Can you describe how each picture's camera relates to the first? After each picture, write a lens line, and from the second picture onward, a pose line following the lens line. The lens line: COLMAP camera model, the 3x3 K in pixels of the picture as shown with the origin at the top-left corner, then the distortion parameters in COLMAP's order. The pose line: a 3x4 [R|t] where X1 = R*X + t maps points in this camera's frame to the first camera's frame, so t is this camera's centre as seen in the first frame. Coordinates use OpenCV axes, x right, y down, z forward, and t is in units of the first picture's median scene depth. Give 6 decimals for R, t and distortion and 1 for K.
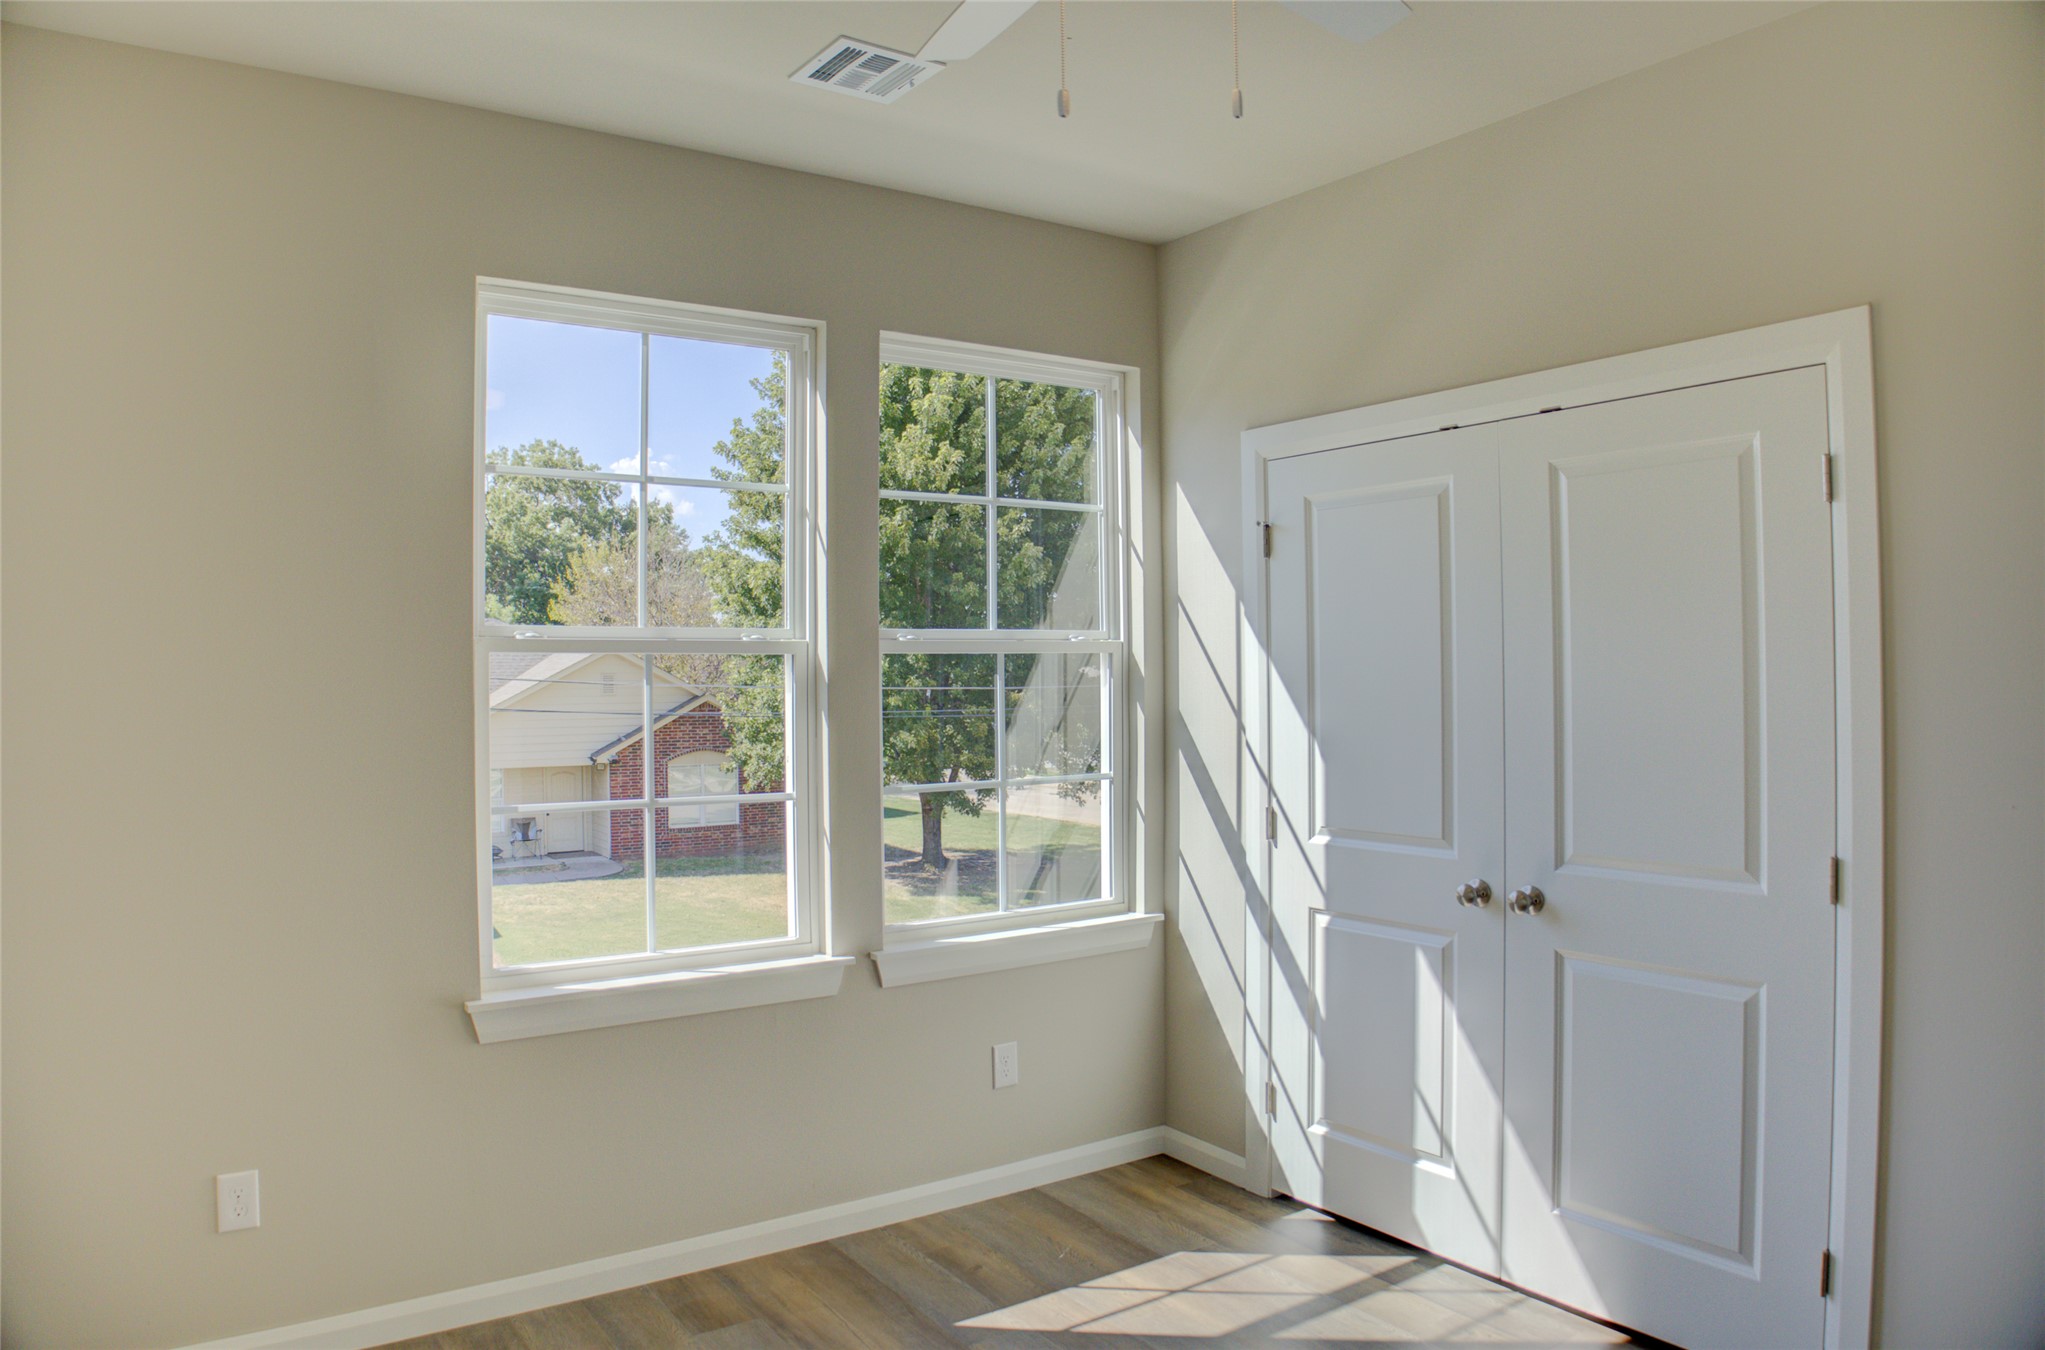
lens RADIAL K [[1415.1, 0, 1022.5], [0, 1415.1, 675.0], [0, 0, 1]] dist [-0.116649, 0.035381]
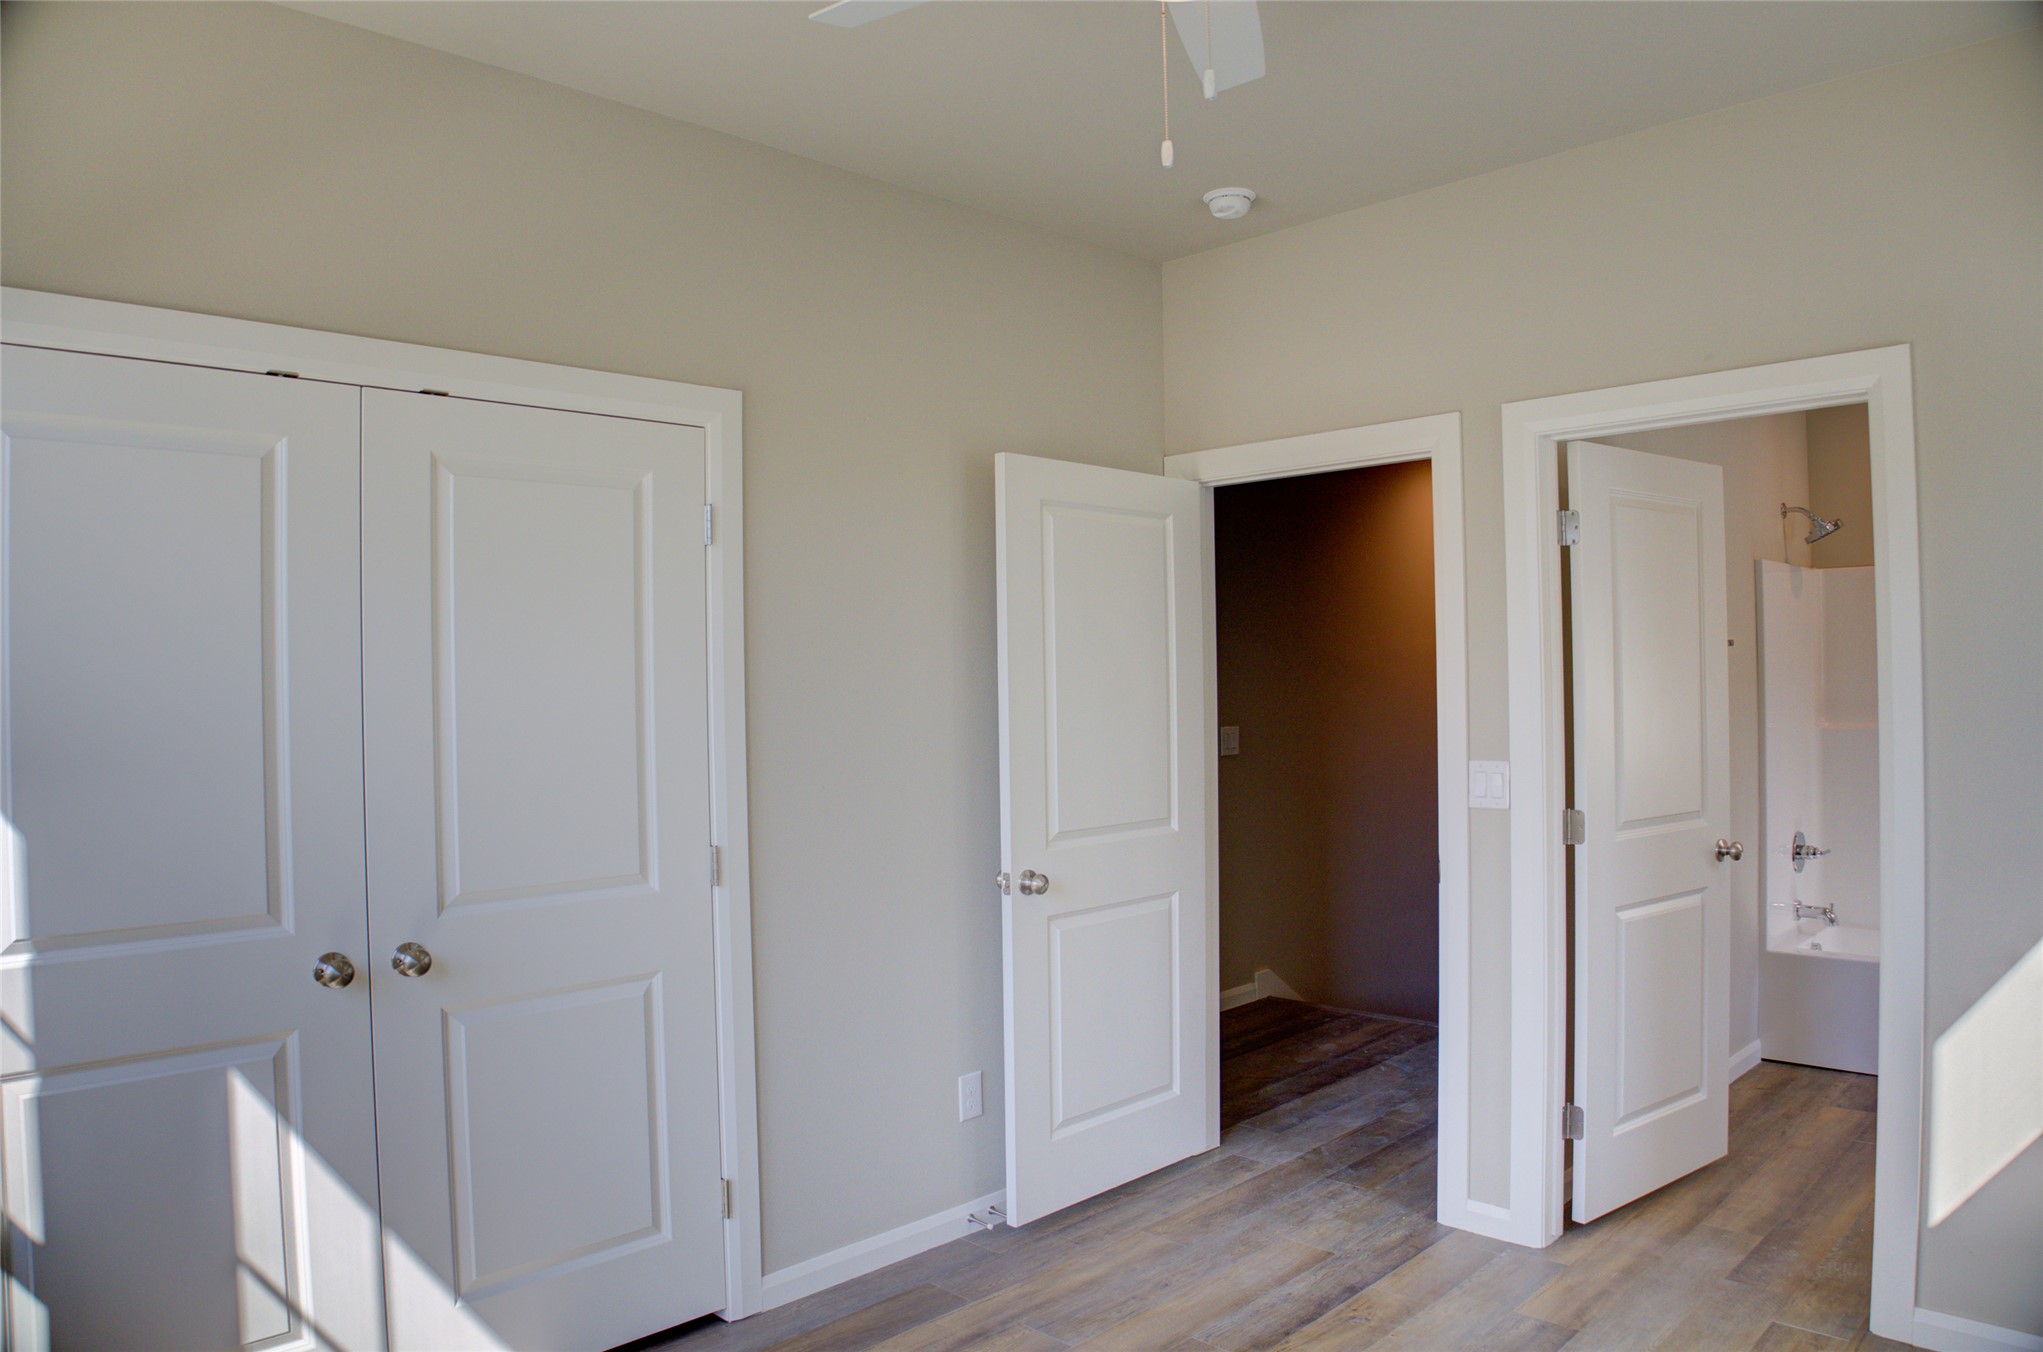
lens RADIAL K [[1413.7, 0, 1021.5], [0, 1413.7, 676.0], [0, 0, 1]] dist [-0.116649, 0.035381]
pose [[-0.174372, 0.016413, 0.984543, -0.498192], [0.013891, 0.999803, -0.014207, 0.004751], [-0.984582, 0.011199, -0.174565, 0.728679]]
